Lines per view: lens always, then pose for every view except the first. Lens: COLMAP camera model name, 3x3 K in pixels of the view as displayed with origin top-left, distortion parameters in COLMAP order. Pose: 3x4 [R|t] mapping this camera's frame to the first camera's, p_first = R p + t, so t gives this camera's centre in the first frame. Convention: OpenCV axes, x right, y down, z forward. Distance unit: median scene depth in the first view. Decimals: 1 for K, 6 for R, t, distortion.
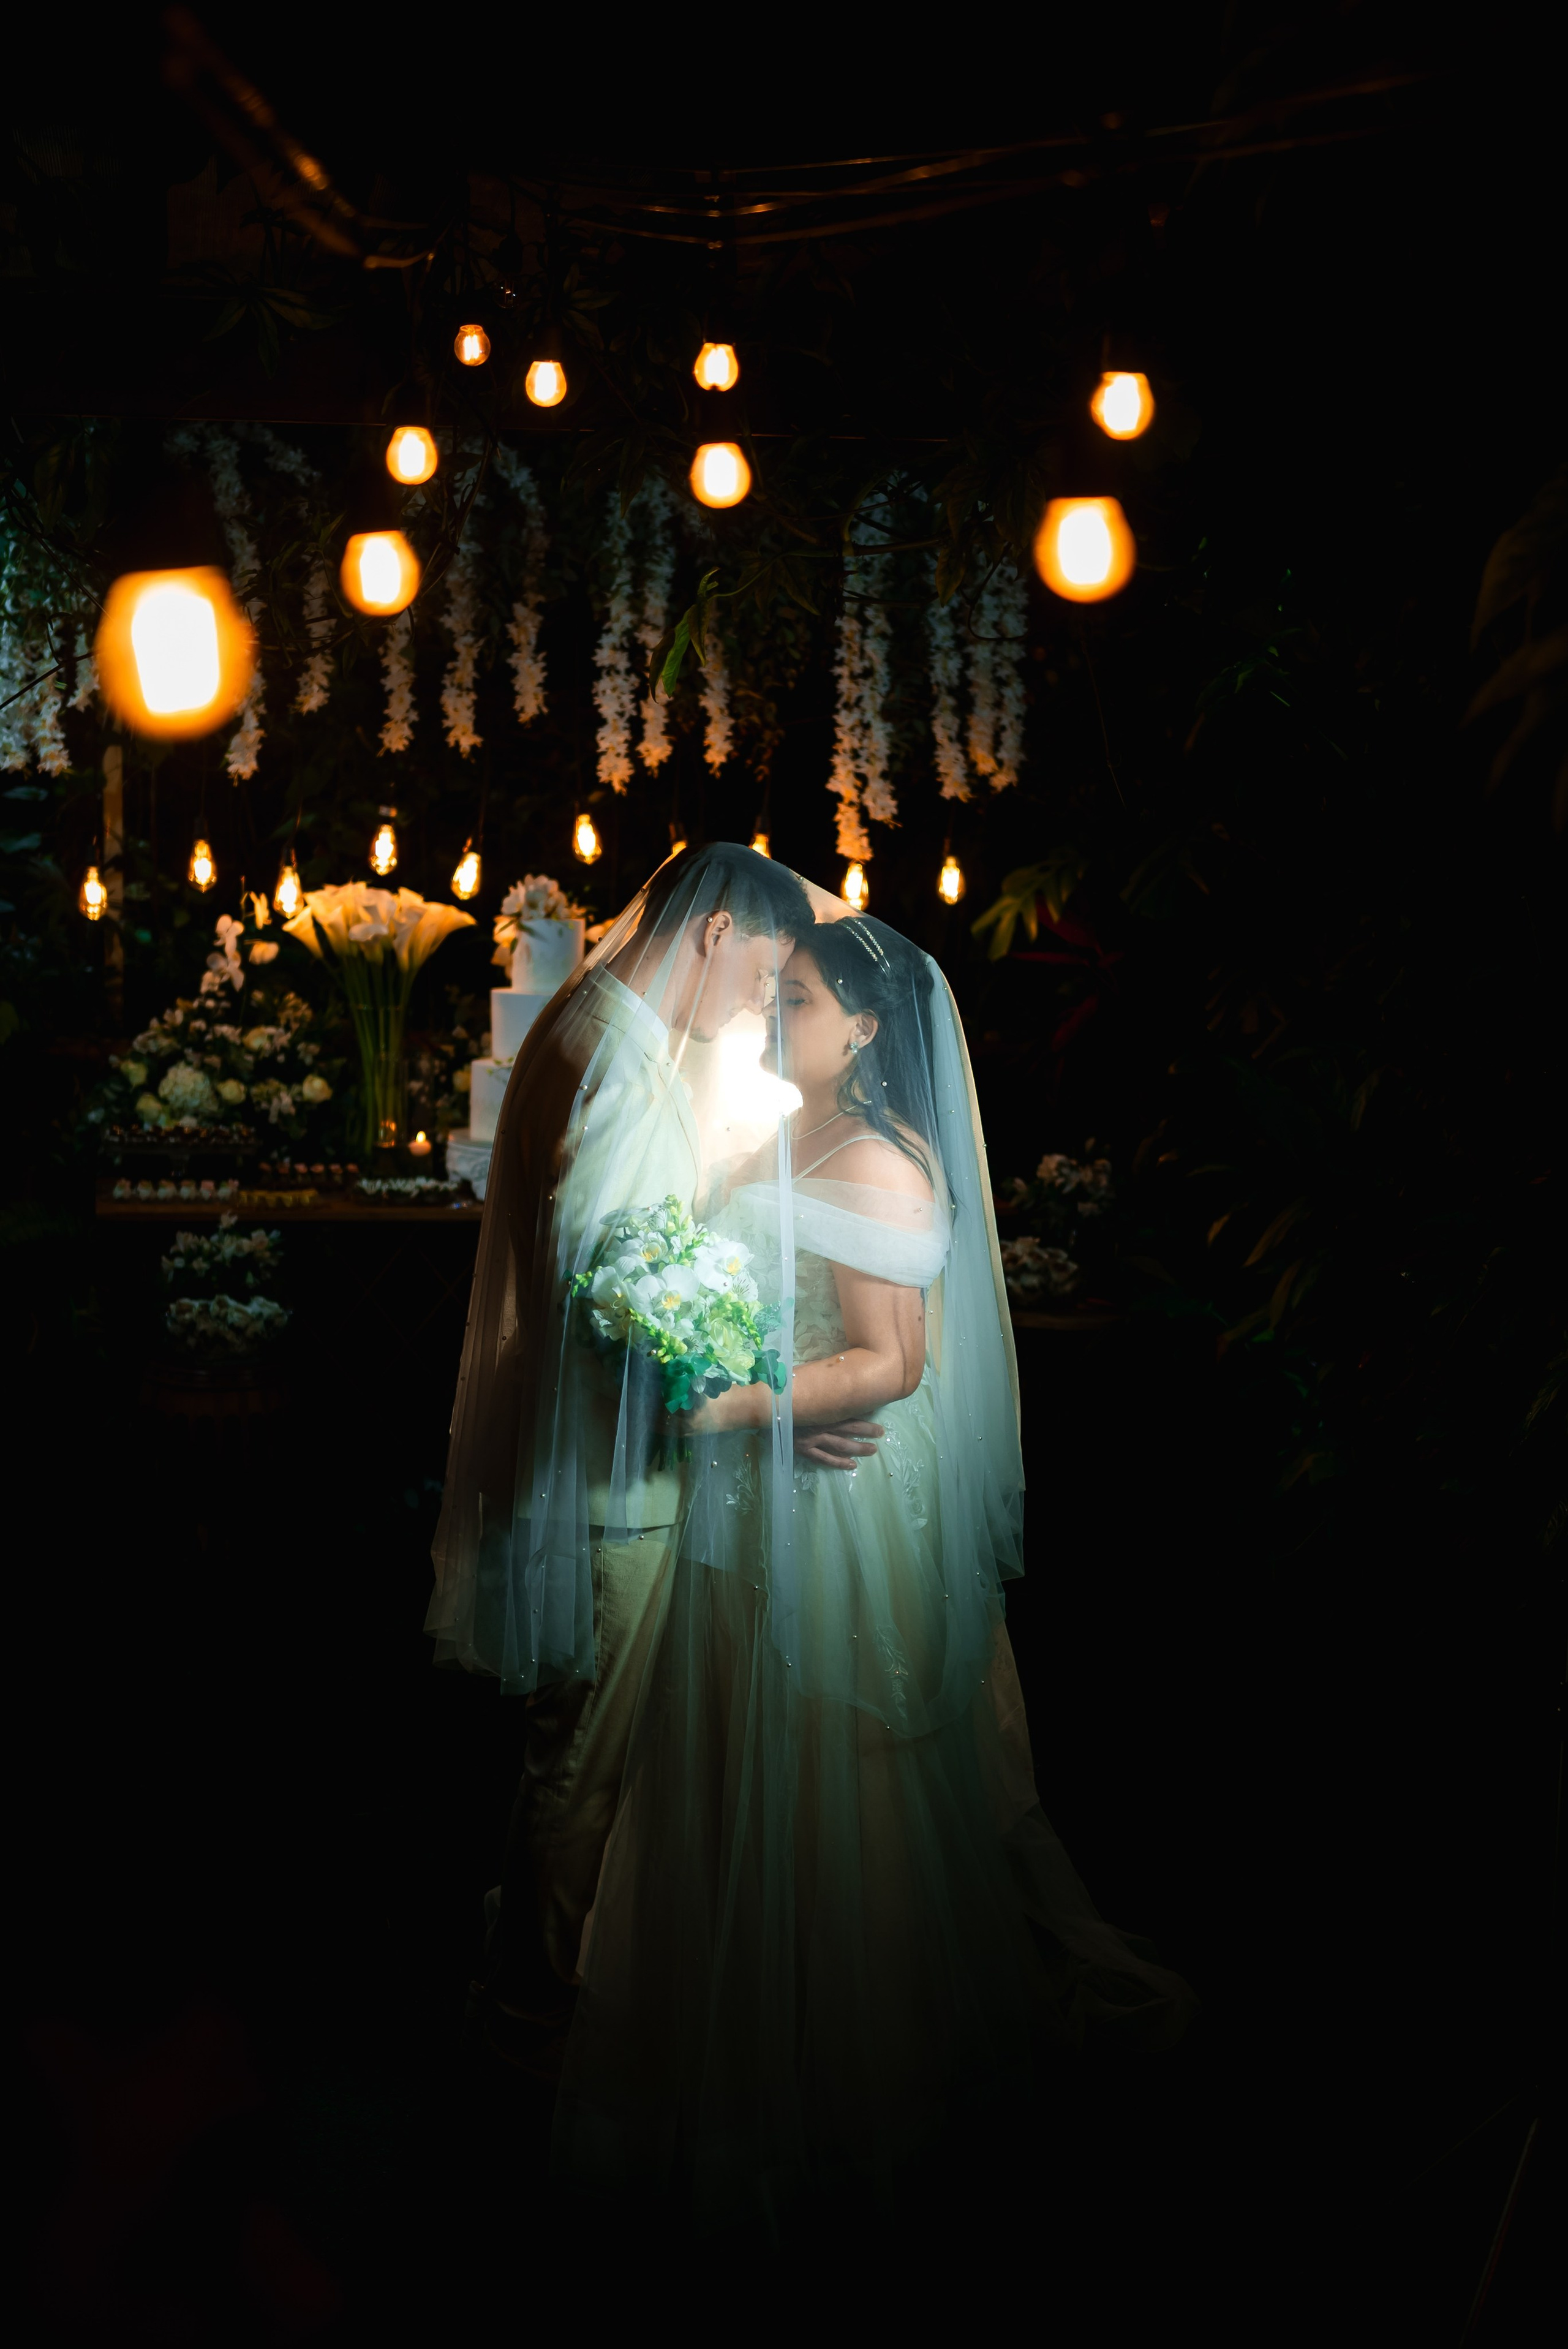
lens RADIAL K [[3238.6, 0, 774.2], [0, 3238.6, 1215.3], [0, 0, 1]] dist [-0.004350, -0.018047]
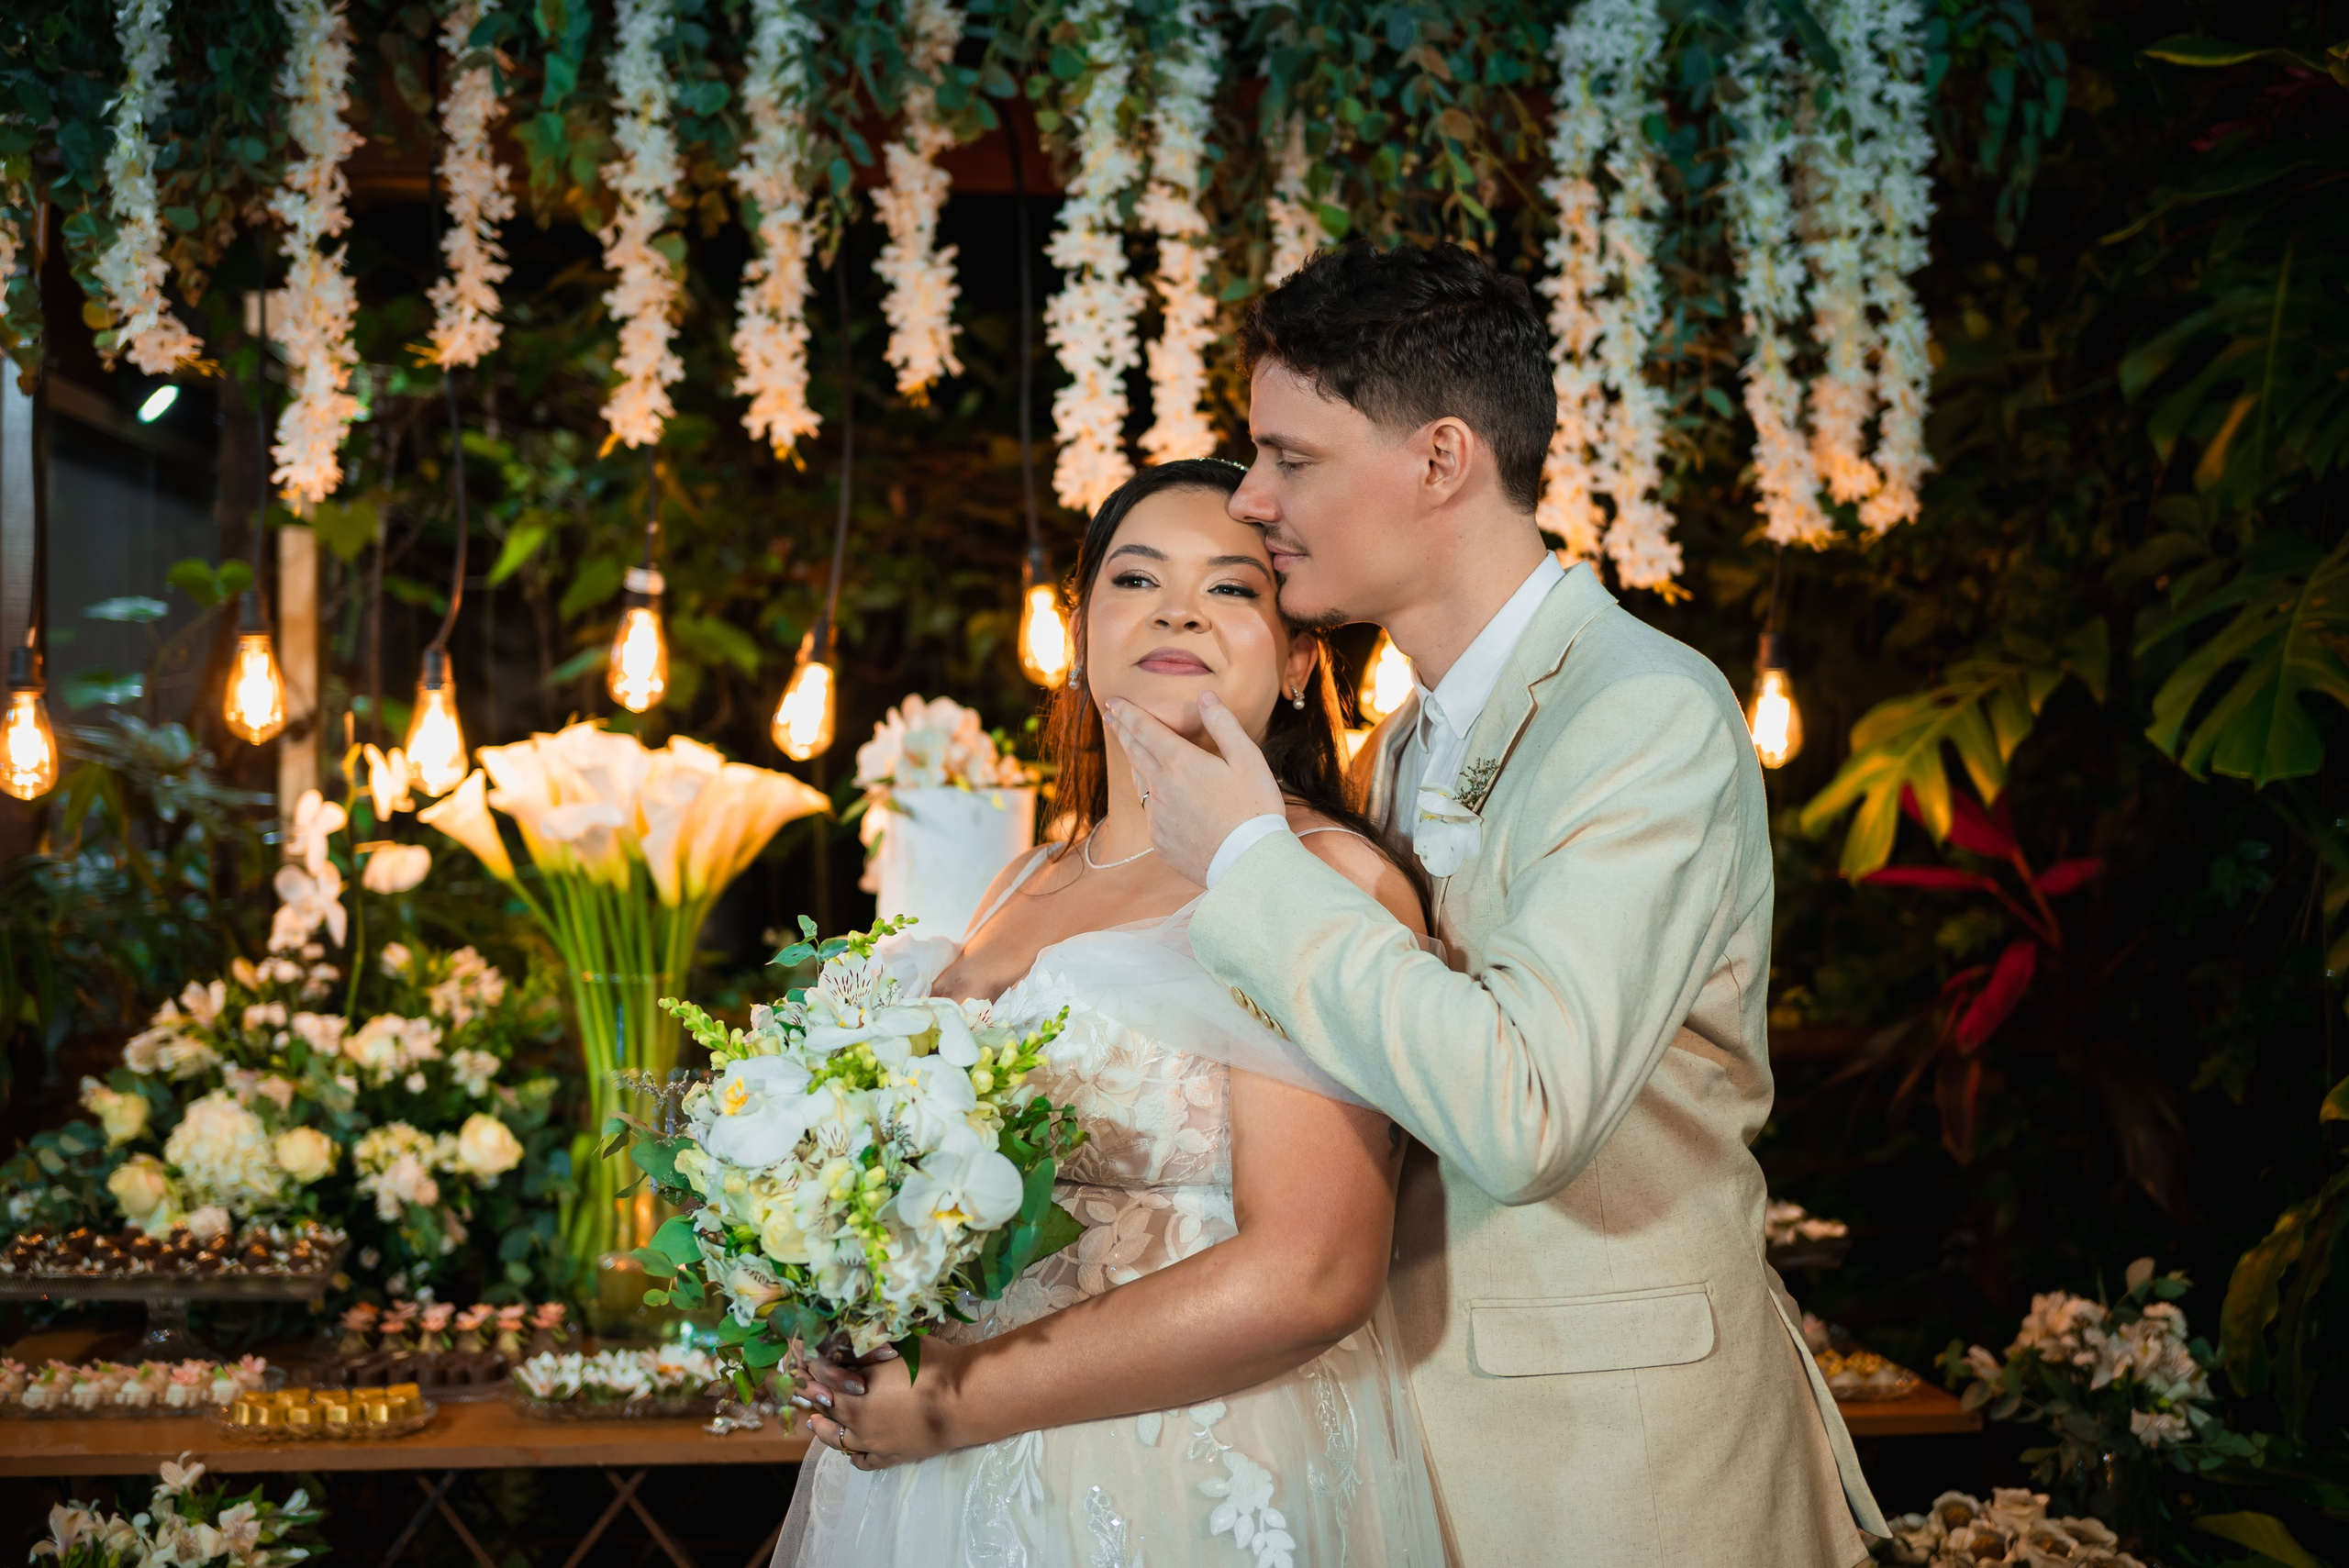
lens RADIAL K [[2783.4, 0, 1175.5], [0, 2783.4, 761.3], [0, 0, 1]] dist [-0.006642, 0.017557]
pose [[0.997488, -0.010507, -0.070056, -0.008664], [0.000895, 0.990731, -0.135836, -0.039862], [0.070833, 0.135432, 0.988251, 0.593752]]
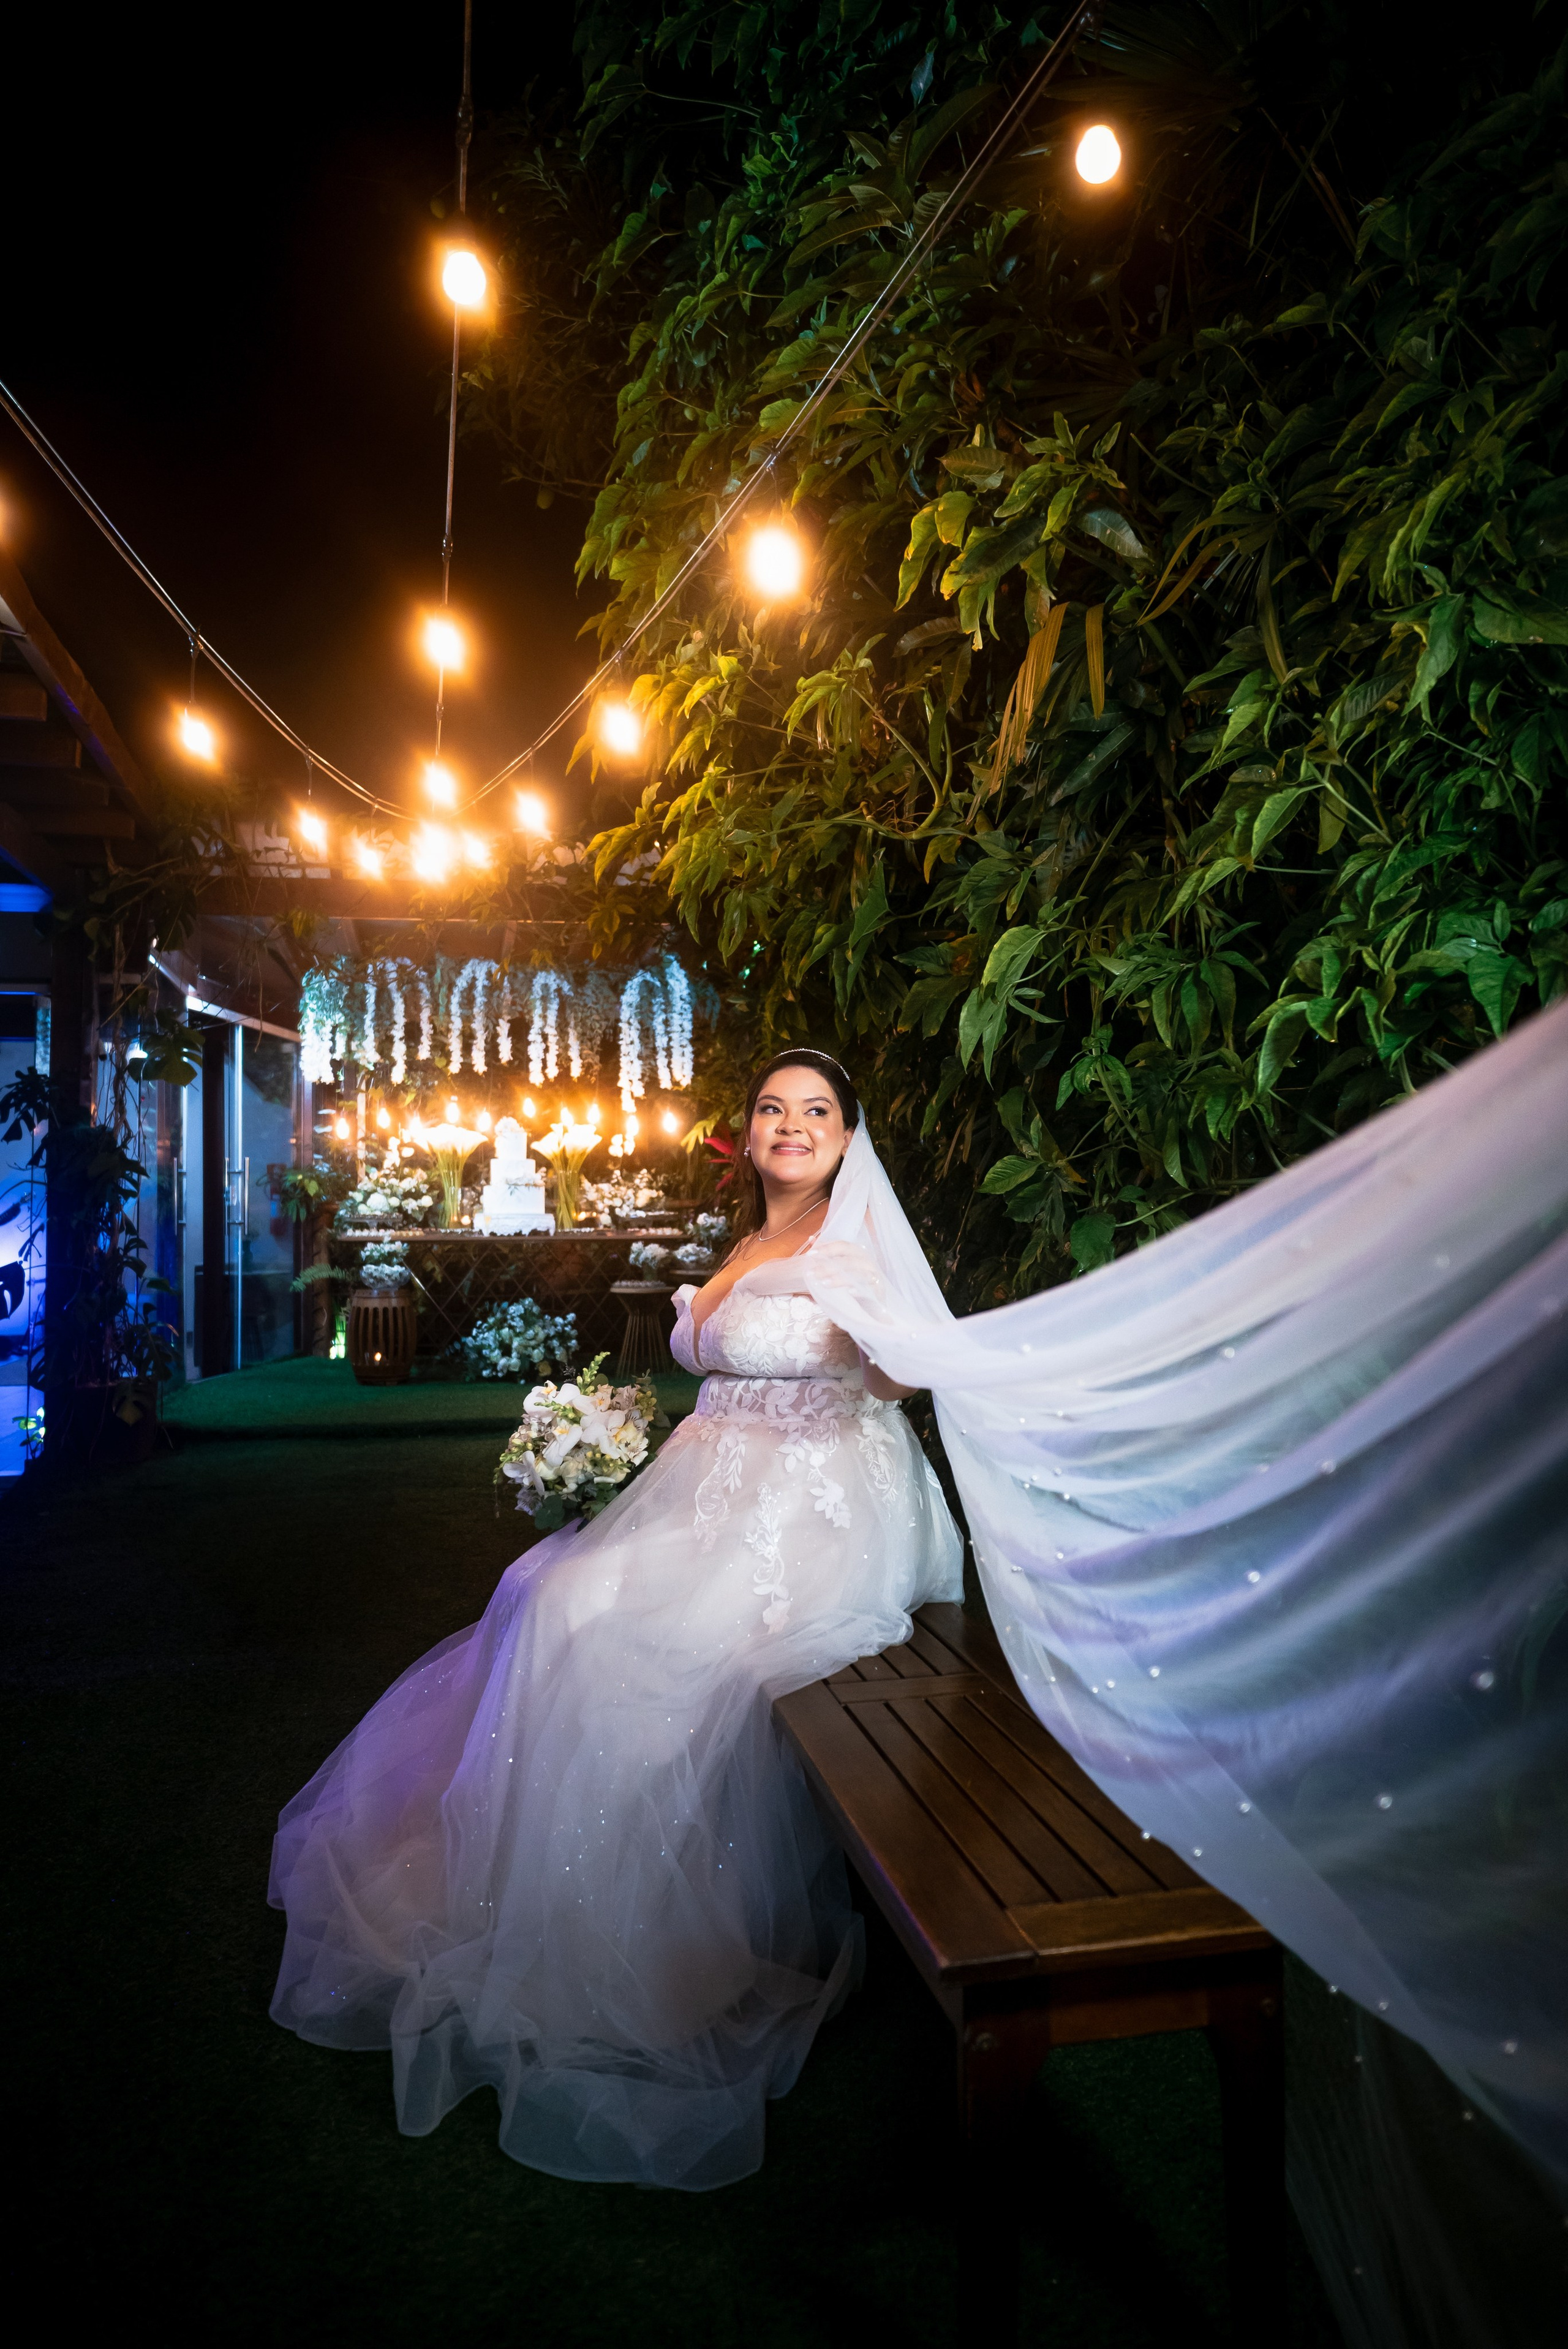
lens RADIAL K [[1553.4, 0, 767.1], [0, 1553.4, 1155.9], [0, 0, 1]] dist [-0.021265, 0.000482]
pose [[0.999473, -0.030863, 0.010046, 0.126950], [0.032228, 0.980406, -0.194332, 0.182344], [-0.003852, 0.194554, 0.980884, -0.256750]]
